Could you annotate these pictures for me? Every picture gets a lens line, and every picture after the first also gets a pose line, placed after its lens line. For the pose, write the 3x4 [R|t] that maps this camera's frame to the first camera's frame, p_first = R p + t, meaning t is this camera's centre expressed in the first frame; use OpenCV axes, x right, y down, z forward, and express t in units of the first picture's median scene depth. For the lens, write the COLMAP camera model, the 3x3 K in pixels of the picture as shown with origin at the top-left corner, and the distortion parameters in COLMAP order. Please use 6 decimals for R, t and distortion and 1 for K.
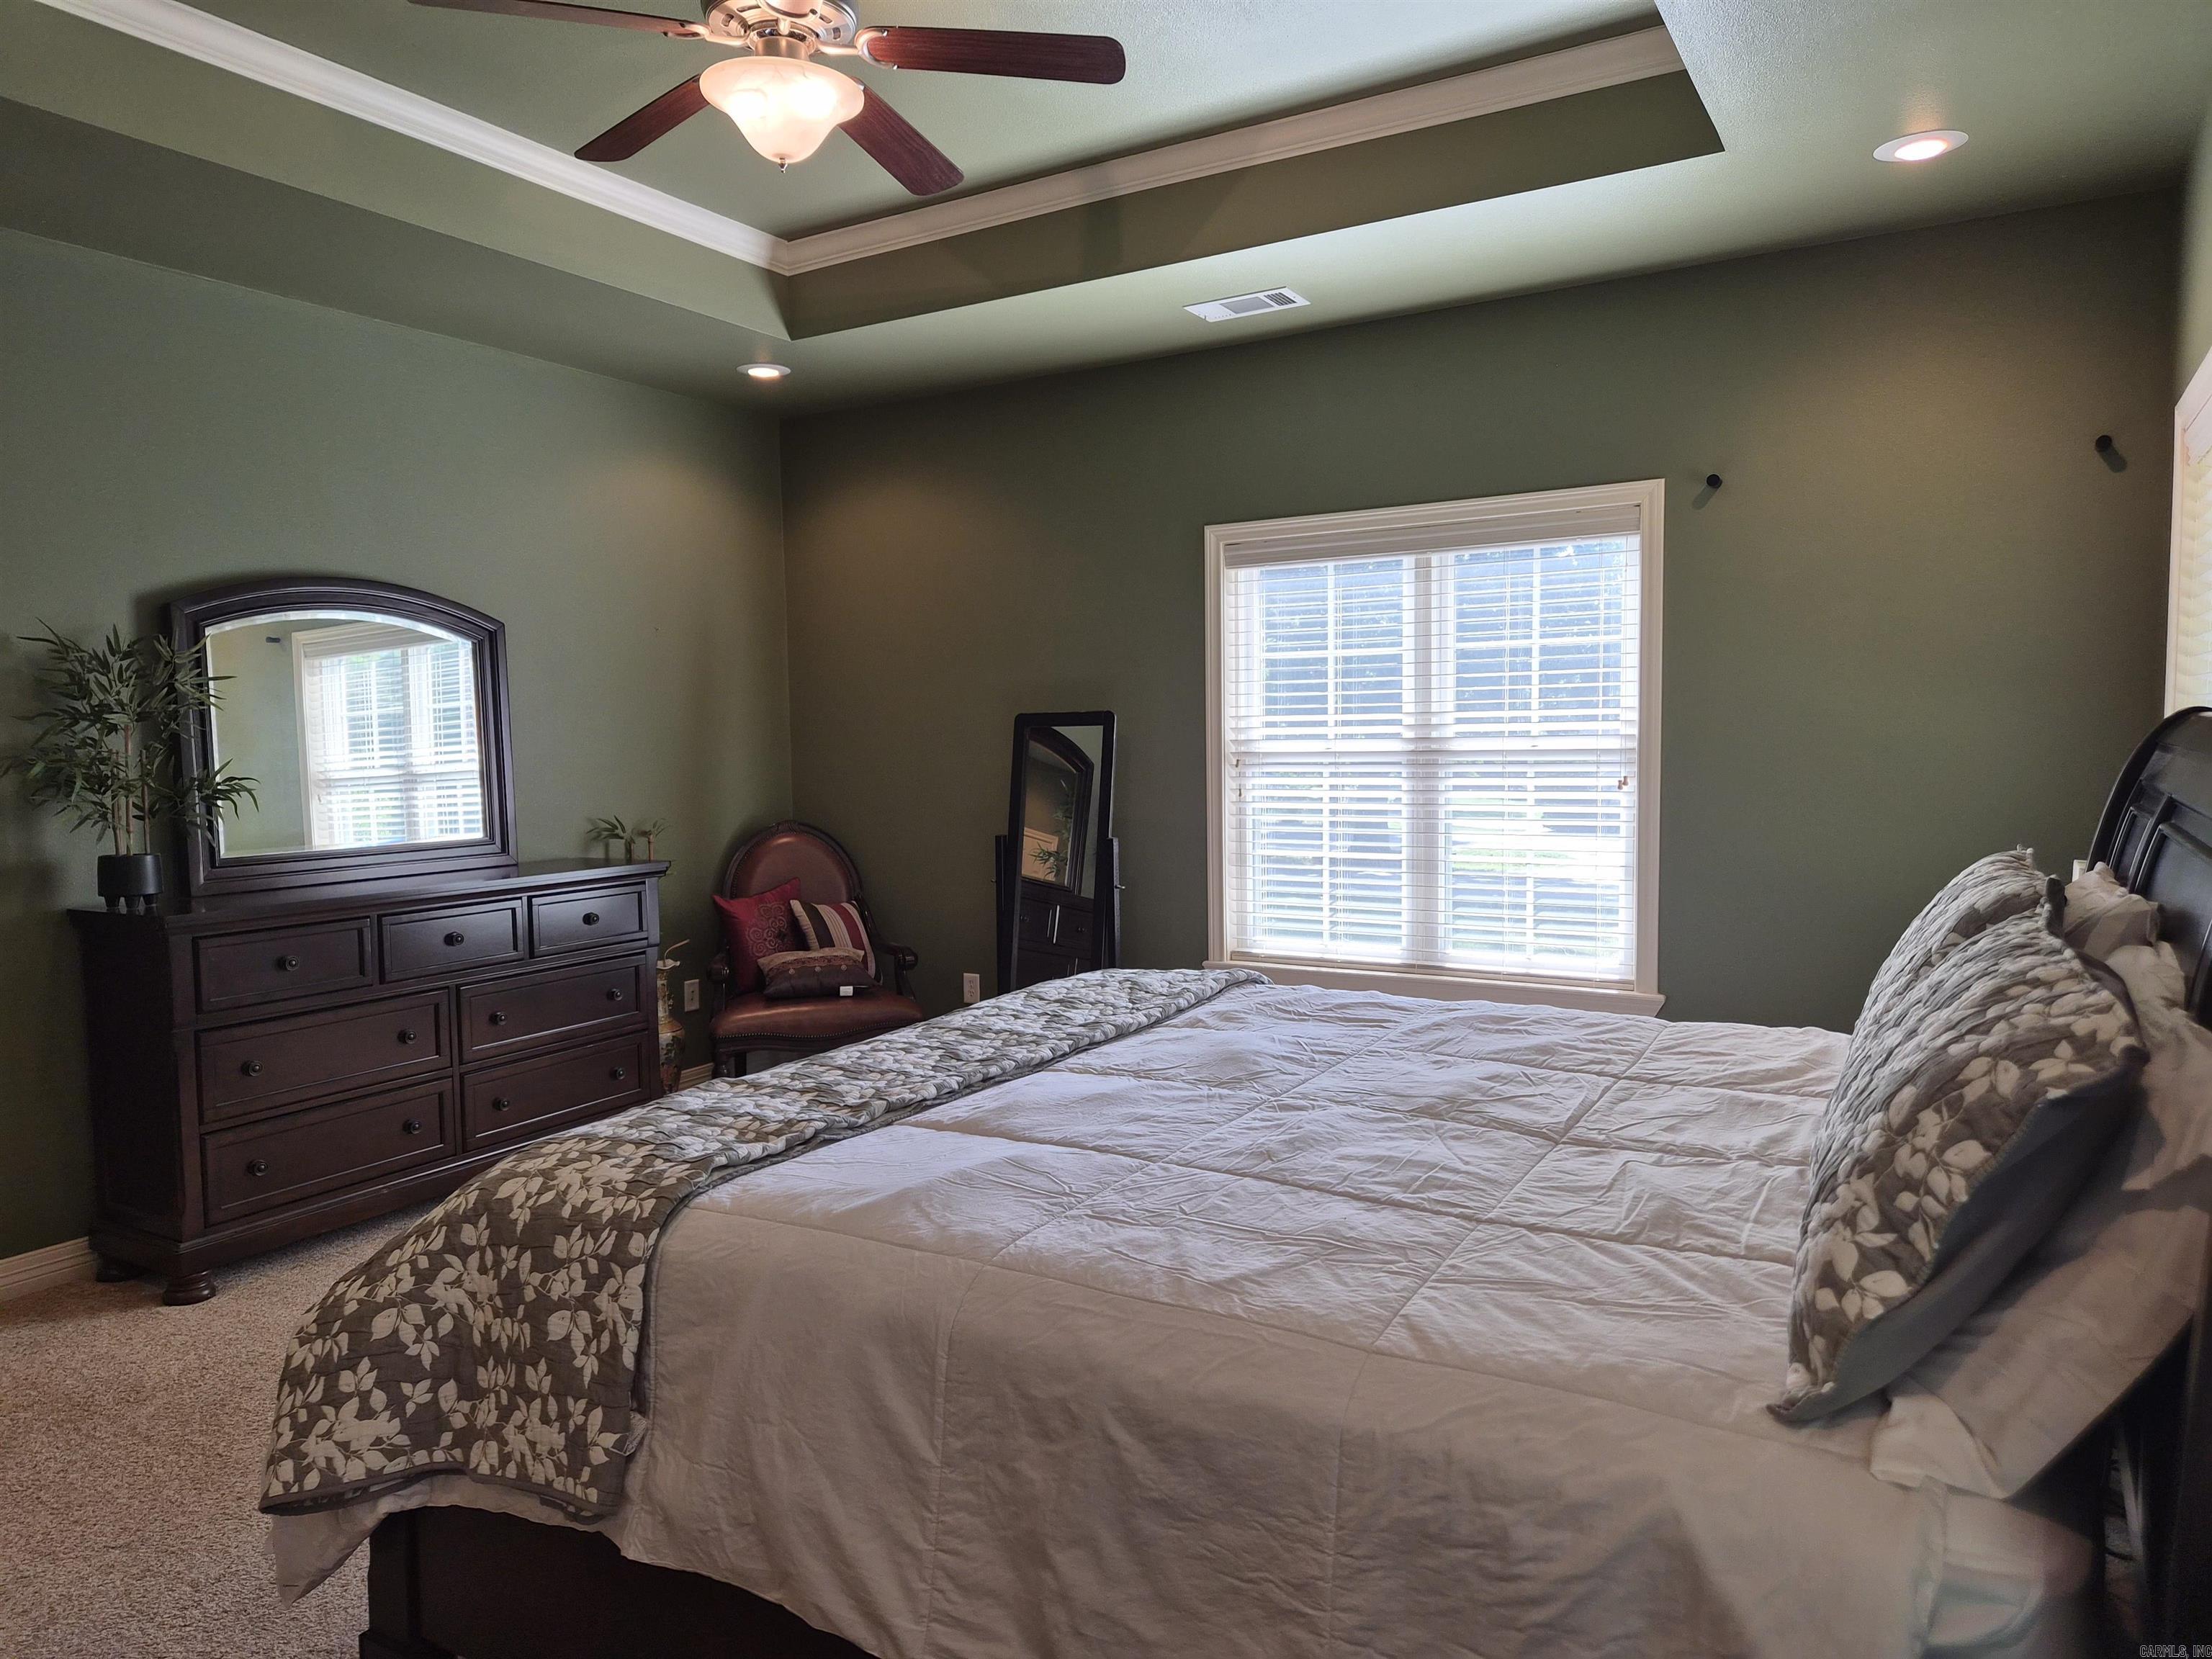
lens RADIAL K [[1483.0, 0, 1113.2], [0, 1483.0, 823.7], [0, 0, 1]] dist [0.069157, -0.060309]
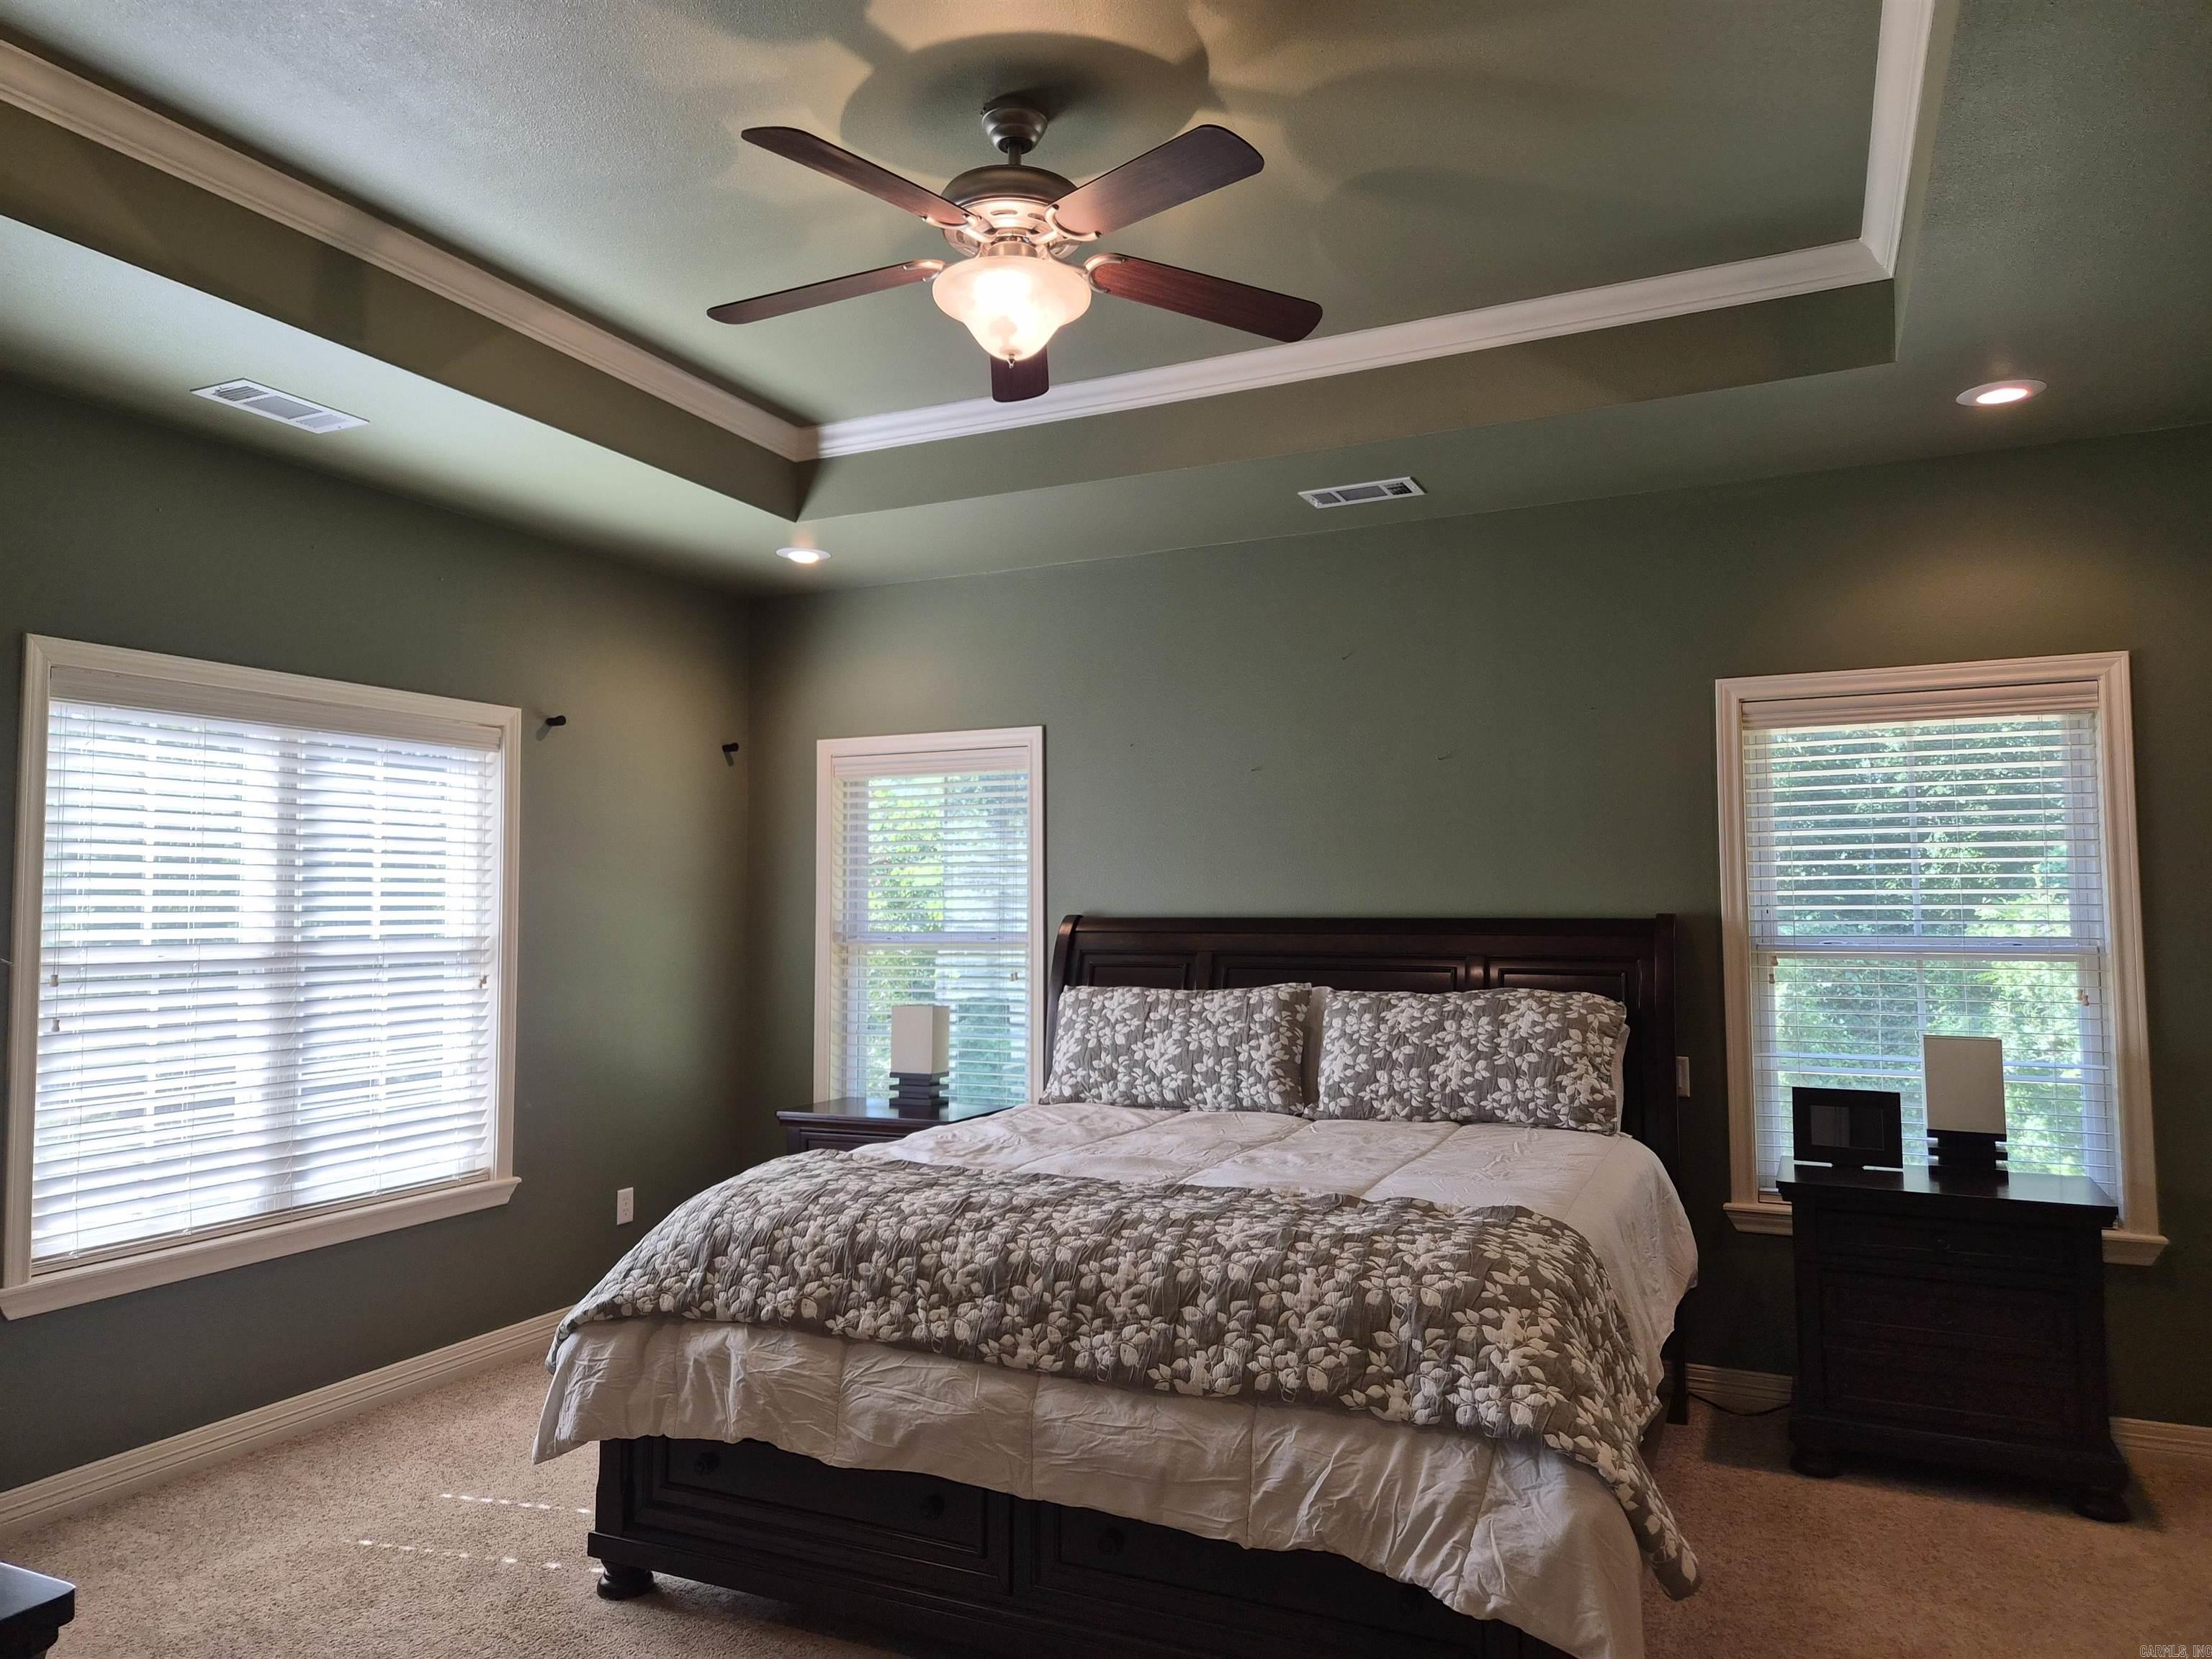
lens RADIAL K [[1483.0, 0, 1111.9], [0, 1483.0, 831.7], [0, 0, 1]] dist [0.069157, -0.060309]
pose [[-0.097500, 0.078043, 0.992171, -0.712423], [0.084064, 0.994004, -0.069926, -0.020257], [-0.991679, 0.076588, -0.103476, 0.619482]]
